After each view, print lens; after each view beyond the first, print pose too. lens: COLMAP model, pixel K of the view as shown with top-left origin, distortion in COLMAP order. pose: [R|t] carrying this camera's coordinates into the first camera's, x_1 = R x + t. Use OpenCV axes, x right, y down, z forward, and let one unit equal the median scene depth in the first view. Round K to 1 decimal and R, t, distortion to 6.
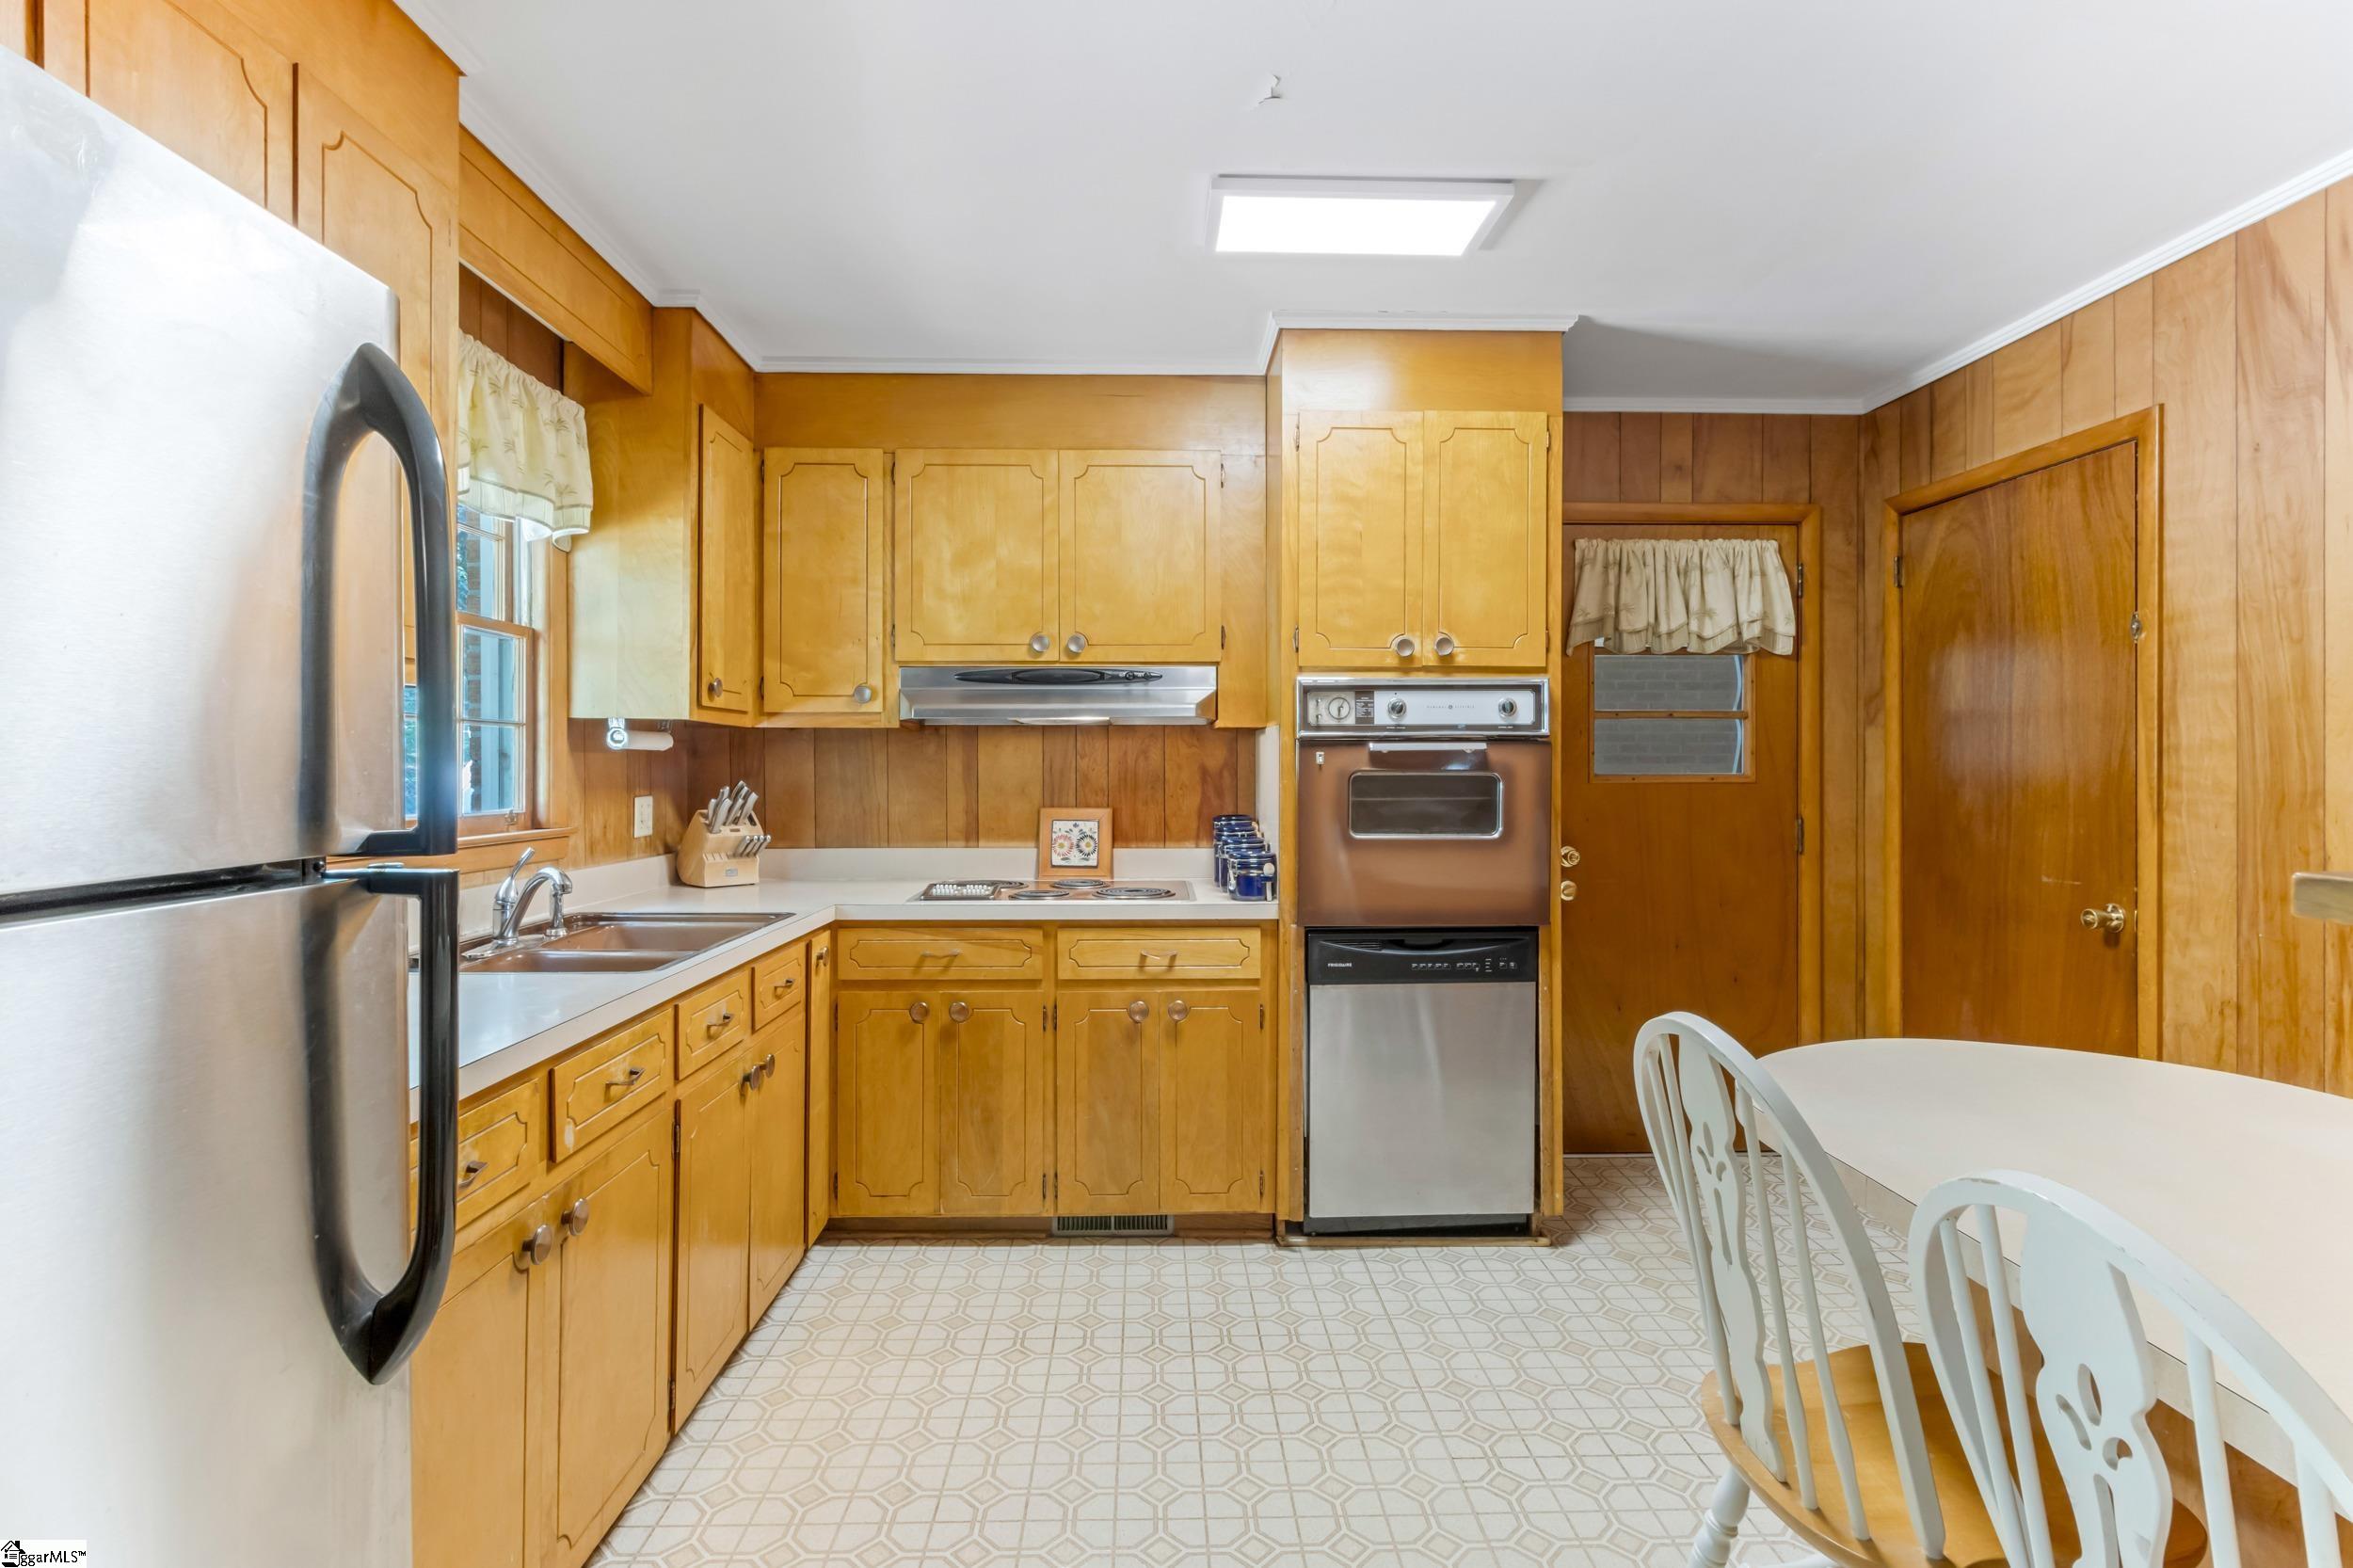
lens RADIAL K [[1135.1, 0, 1180.5], [0, 1135.1, 768.2], [0, 0, 1]] dist [0.001893, 0.002937]
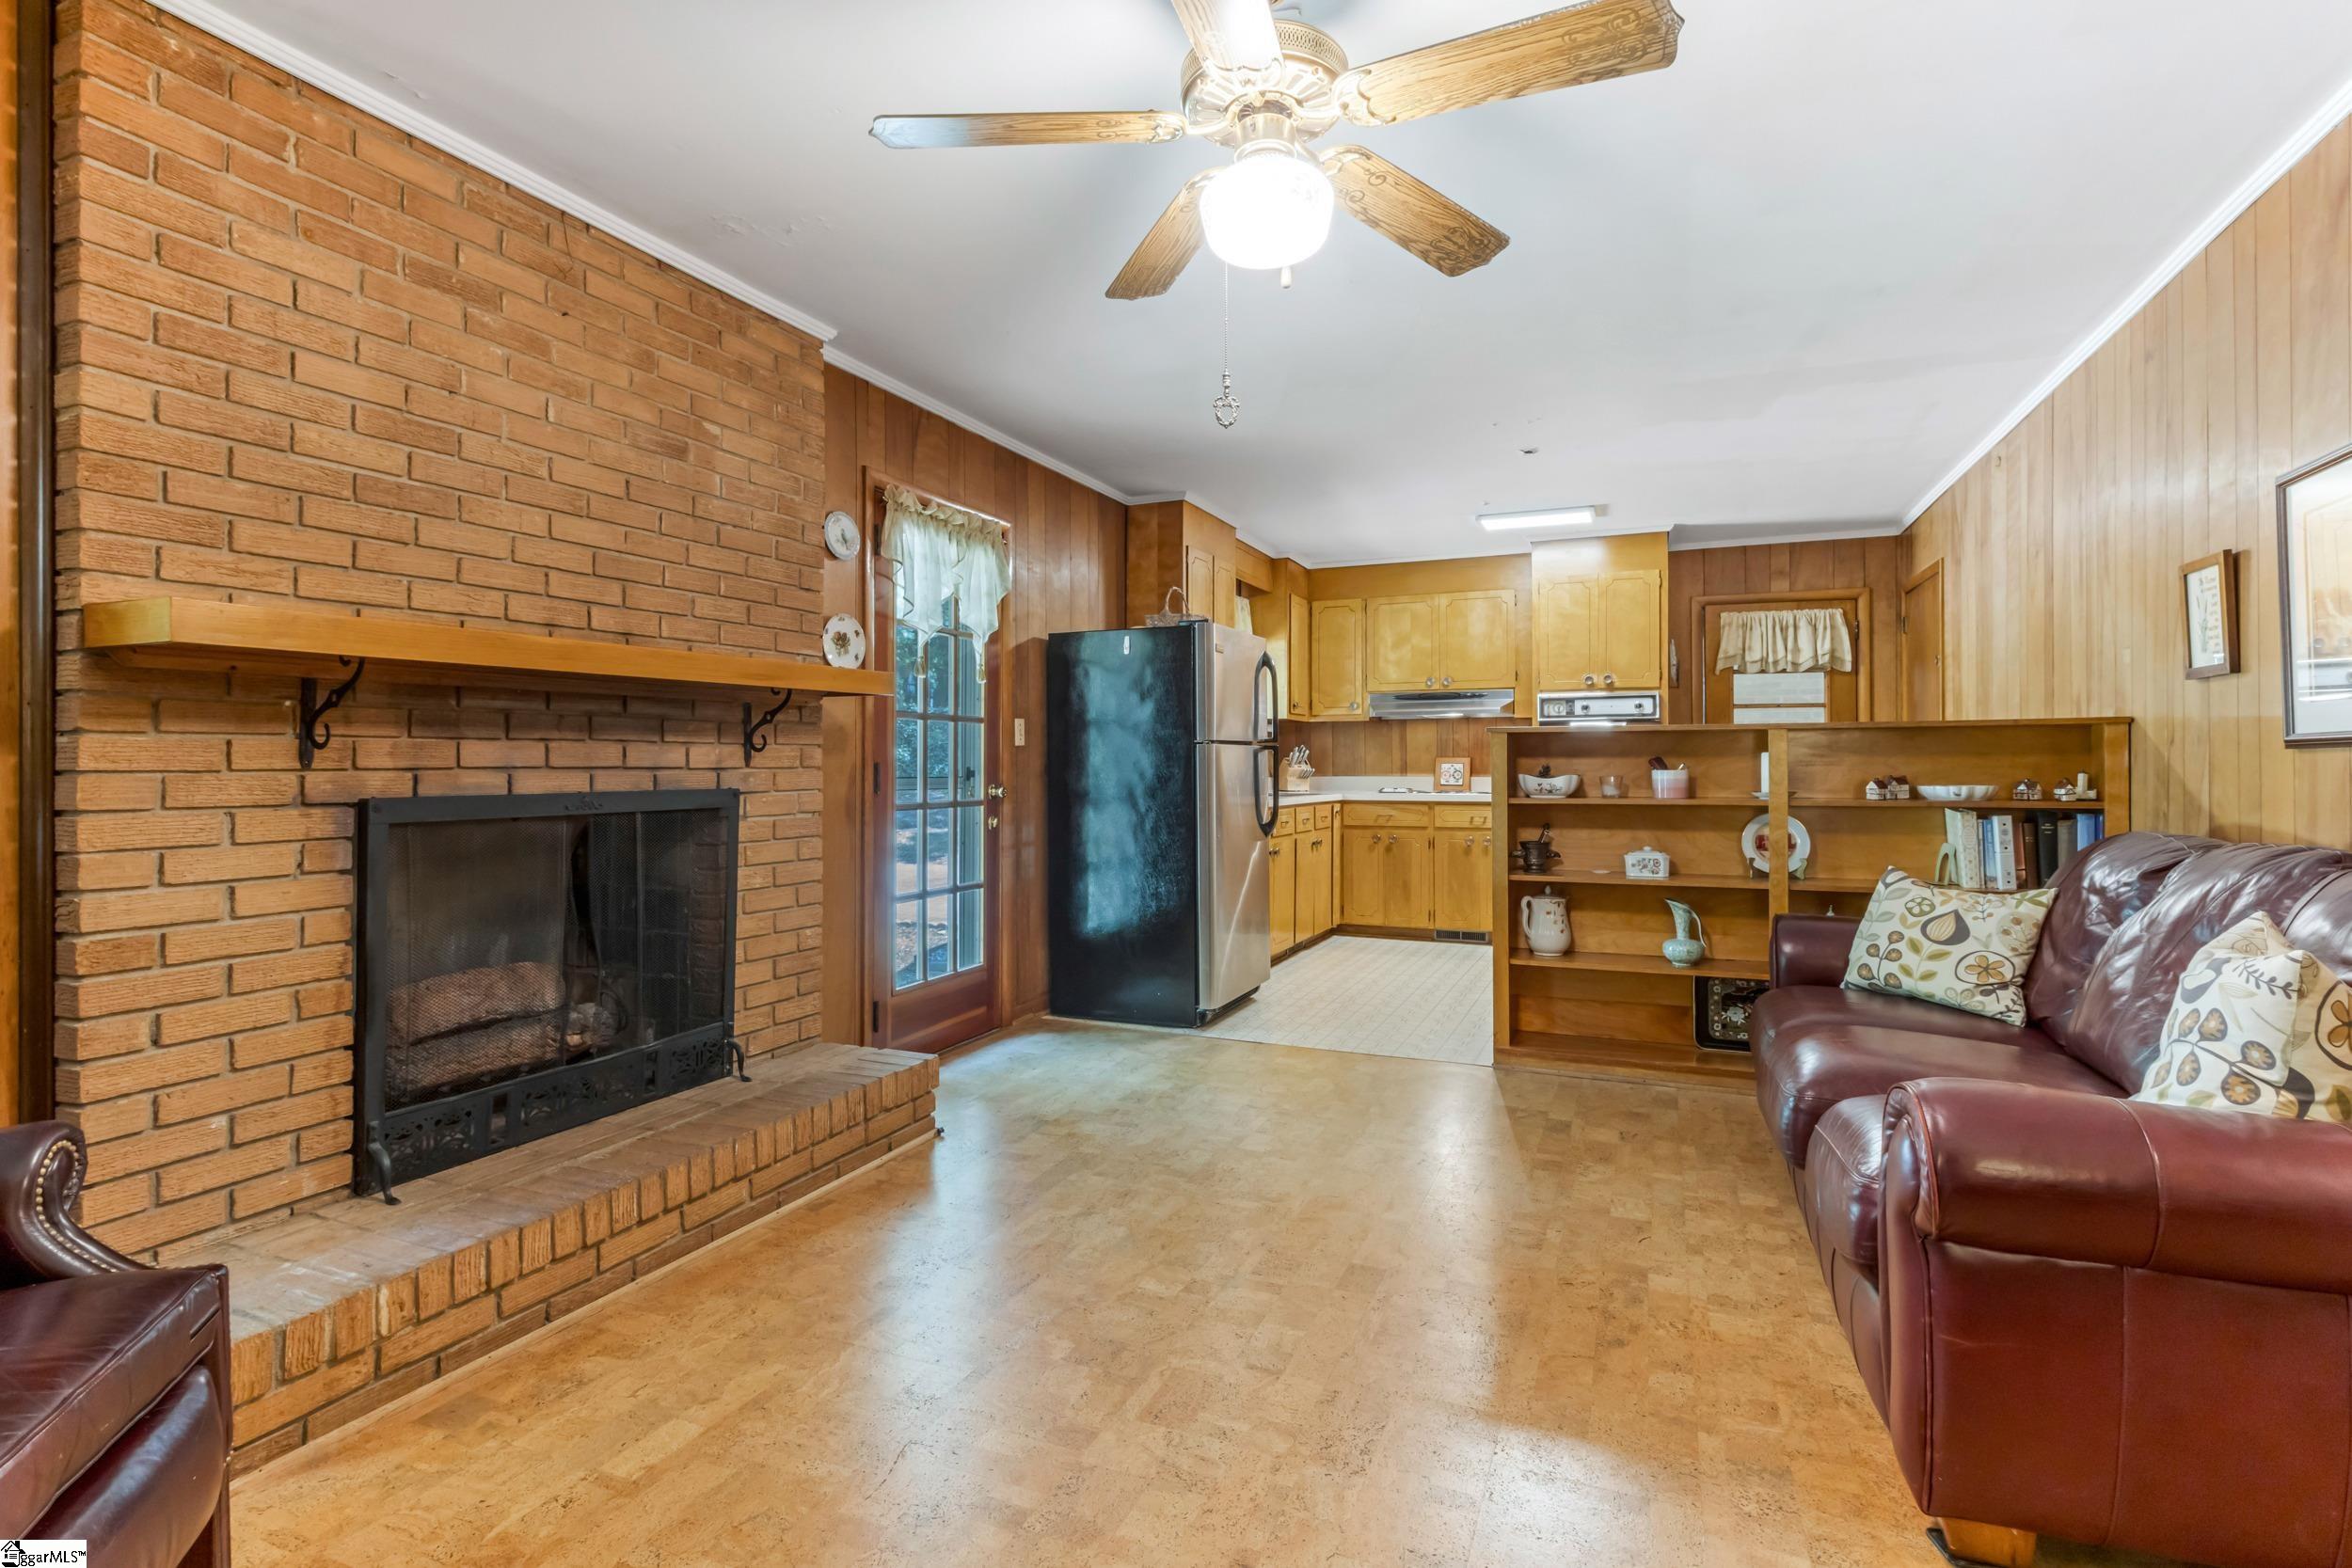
lens RADIAL K [[1134.5, 0, 1179.2], [0, 1134.5, 758.7], [0, 0, 1]] dist [0.001893, 0.002937]
pose [[0.907765, -0.005488, -0.419443, 0.389770], [0.002763, 0.999971, -0.007103, 0.060302], [0.419469, 0.005289, 0.907754, -1.323204]]
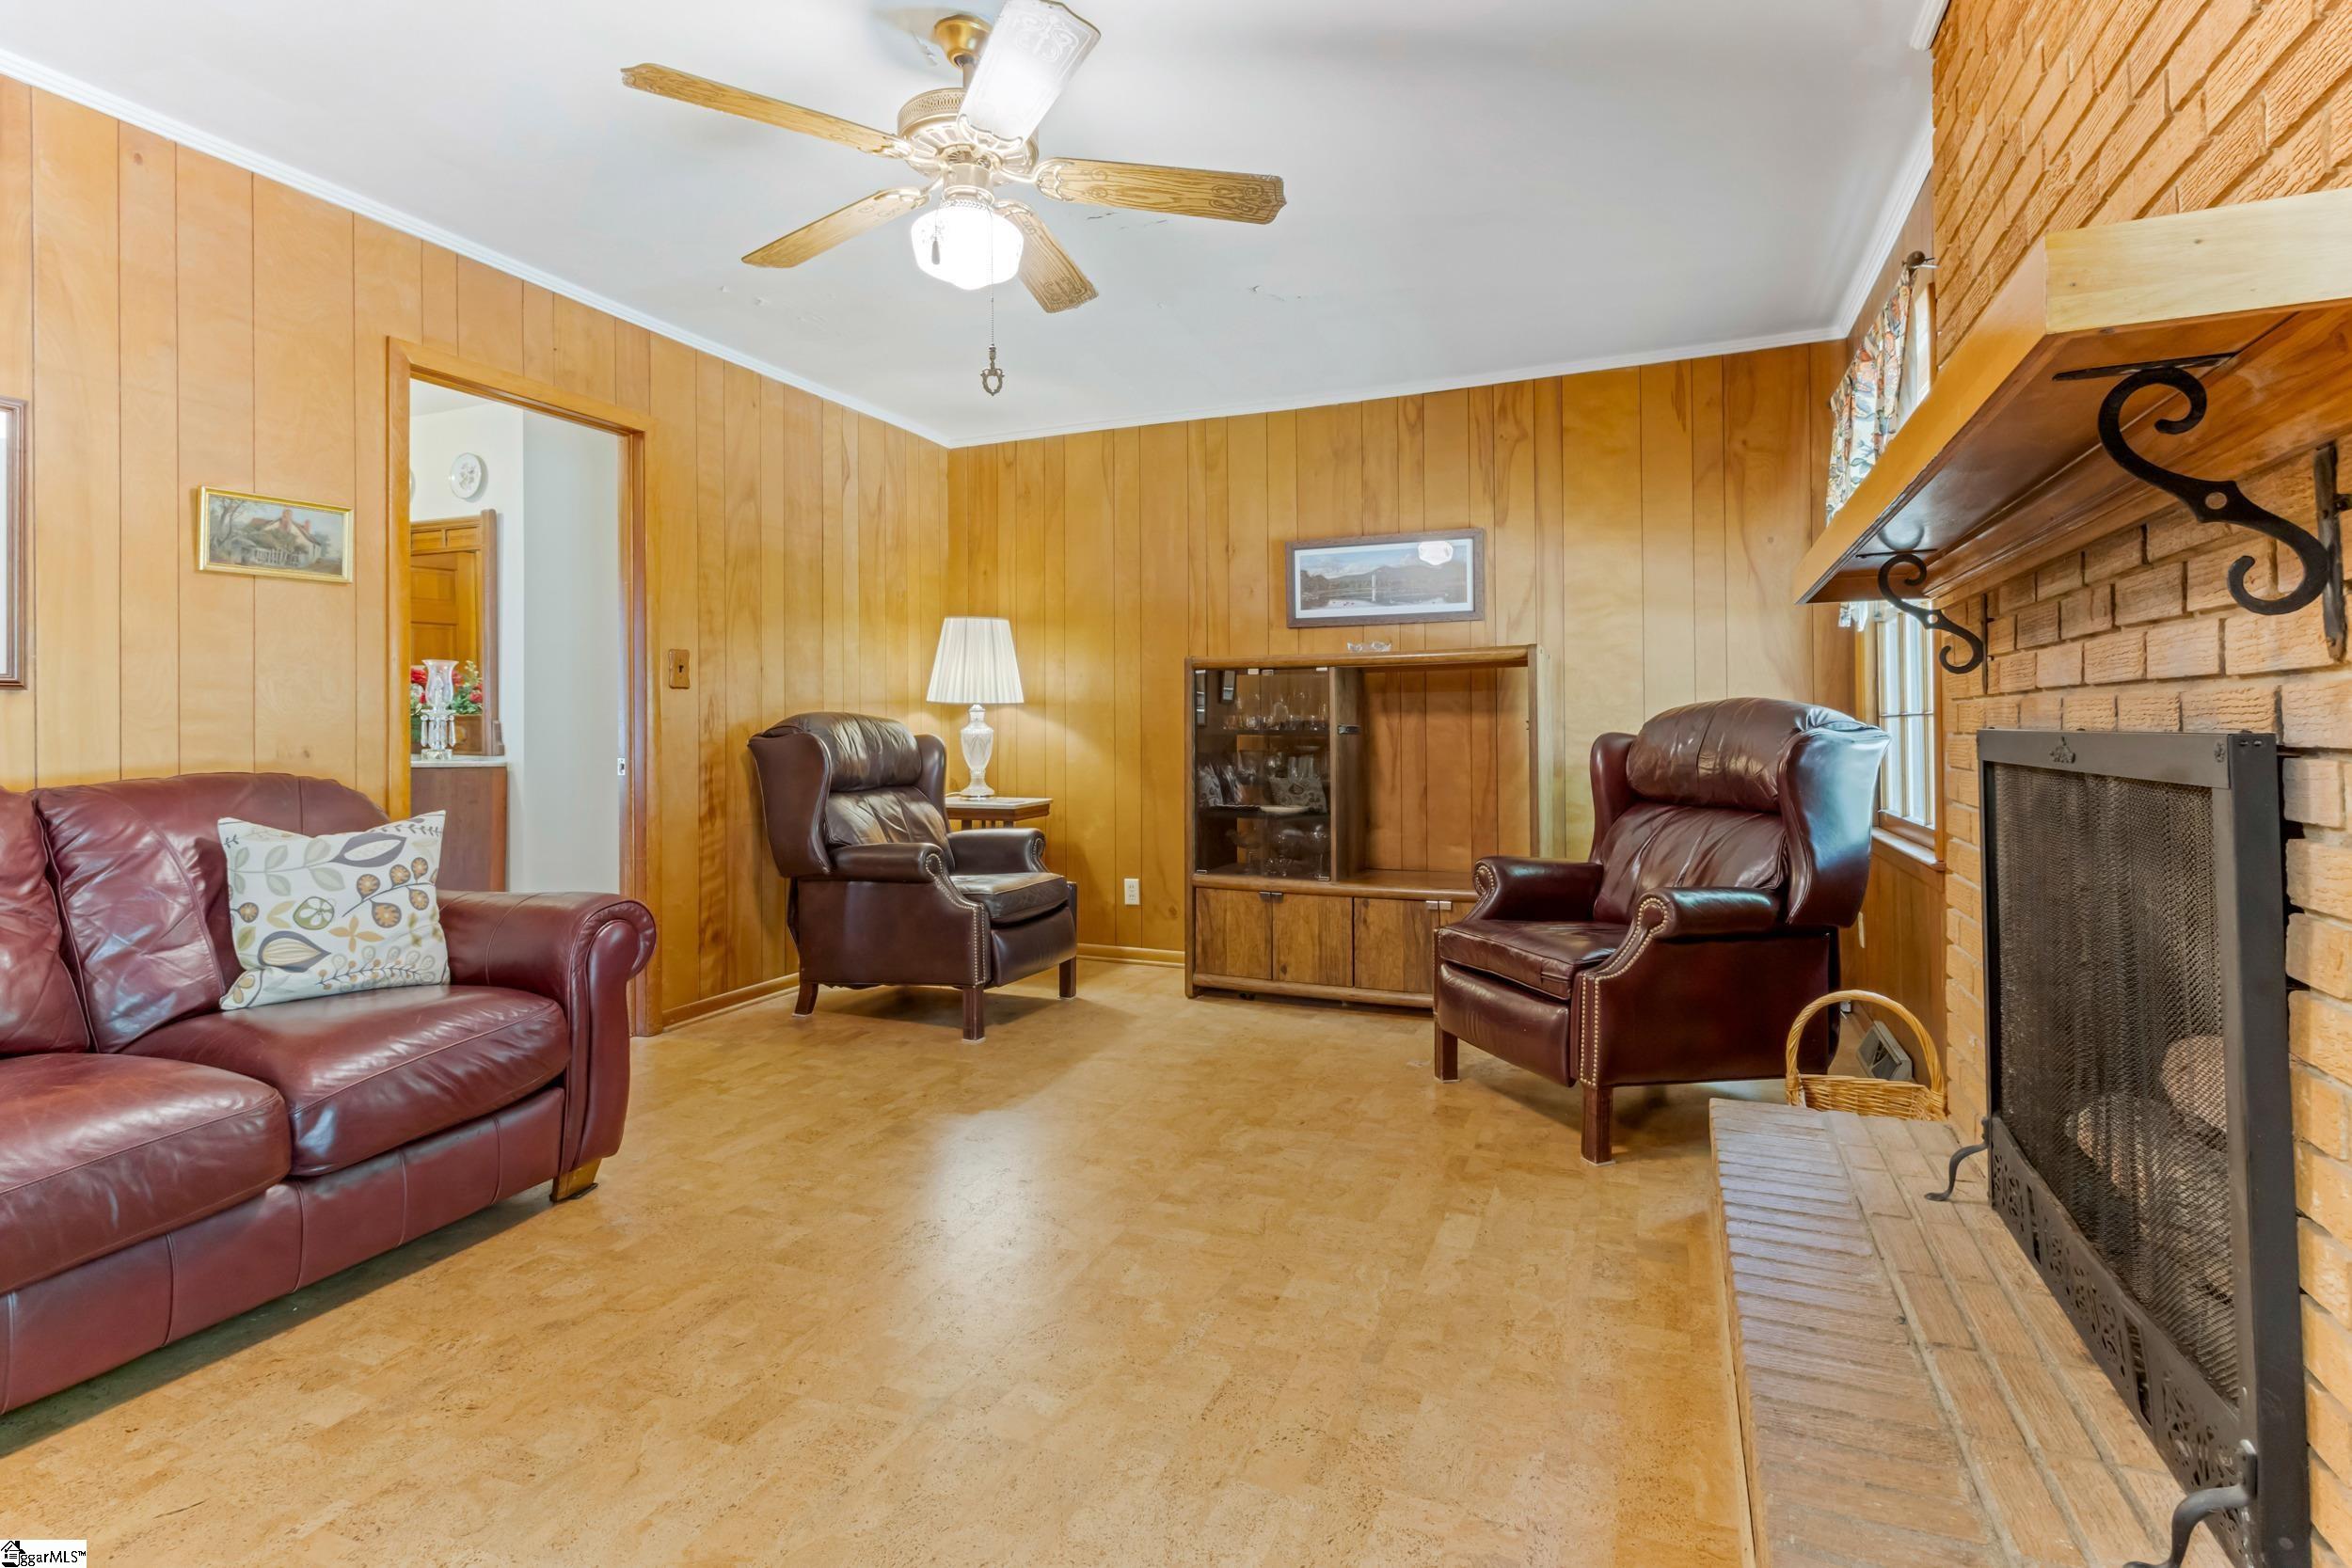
lens RADIAL K [[1134.5, 0, 1180.0], [0, 1134.5, 714.6], [0, 0, 1]] dist [0.001893, 0.002937]
pose [[-0.908828, 0.005960, 0.417128, -0.269979], [0.003707, 0.999974, -0.006210, 0.074277], [-0.417154, -0.004098, -0.908827, -0.108132]]
